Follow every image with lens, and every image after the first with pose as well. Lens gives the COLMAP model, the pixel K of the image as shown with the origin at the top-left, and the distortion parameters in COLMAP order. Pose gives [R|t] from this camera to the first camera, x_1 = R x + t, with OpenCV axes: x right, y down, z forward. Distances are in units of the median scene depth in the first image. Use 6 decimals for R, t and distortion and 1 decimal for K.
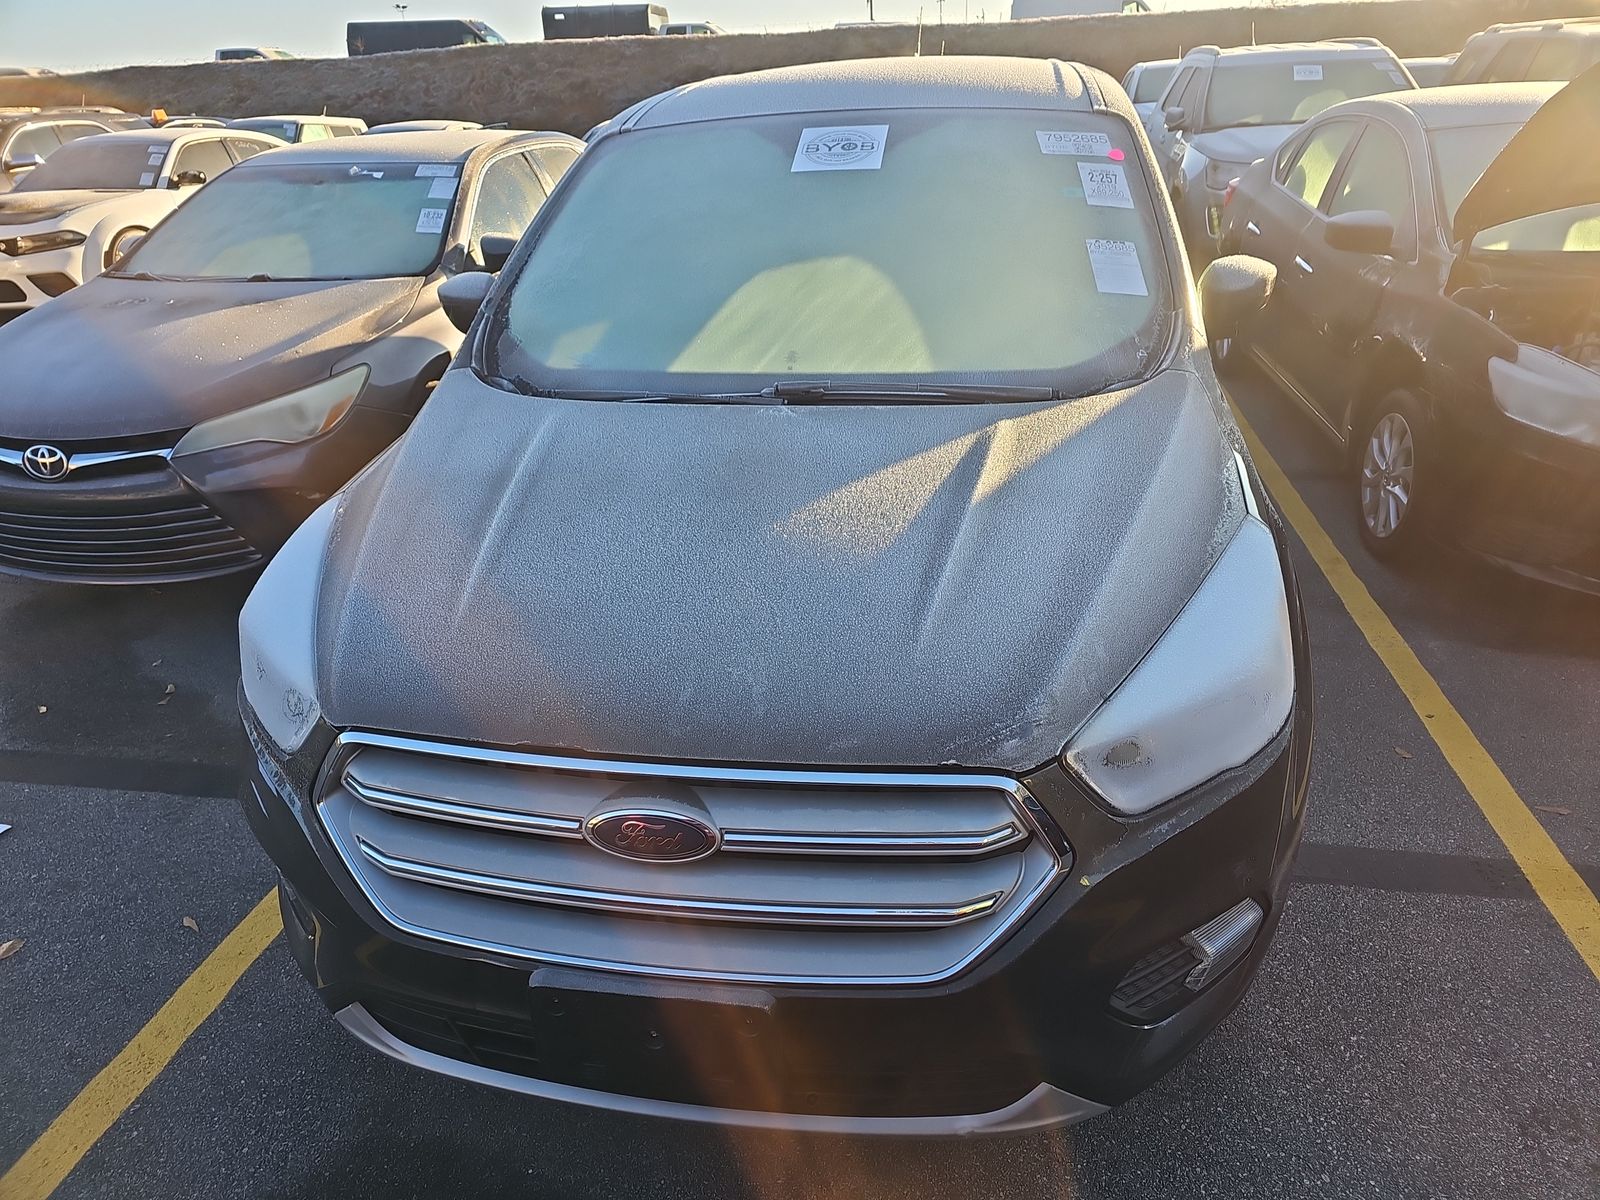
lens RADIAL K [[1085.6, 0, 800.0], [0, 1085.6, 600.0], [0, 0, 1]] dist [0.033131, -0.003967]
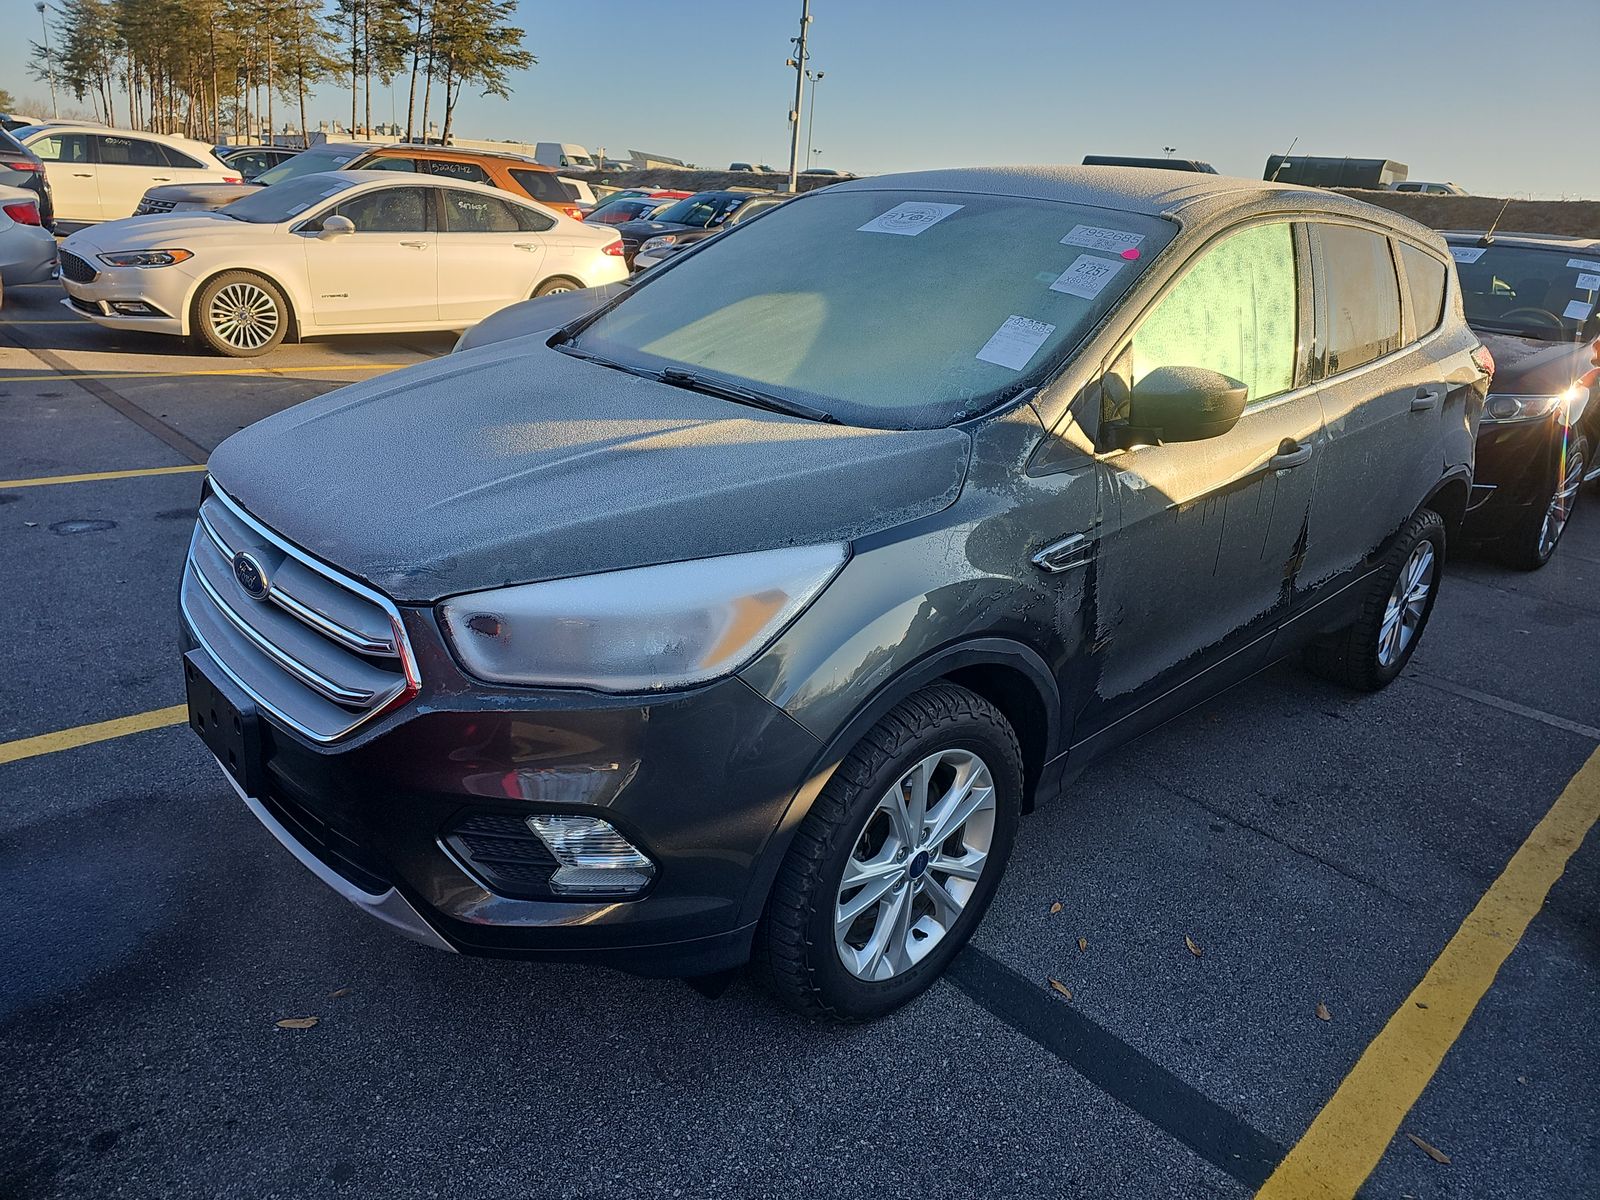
lens RADIAL K [[1085.6, 0, 800.0], [0, 1085.6, 600.0], [0, 0, 1]] dist [0.033131, -0.003967]
pose [[0.791900, 0.299858, -0.531958, 0.550694], [-0.356098, 0.934442, -0.003374, -0.003286], [0.496072, 0.192101, 0.846764, 0.063180]]
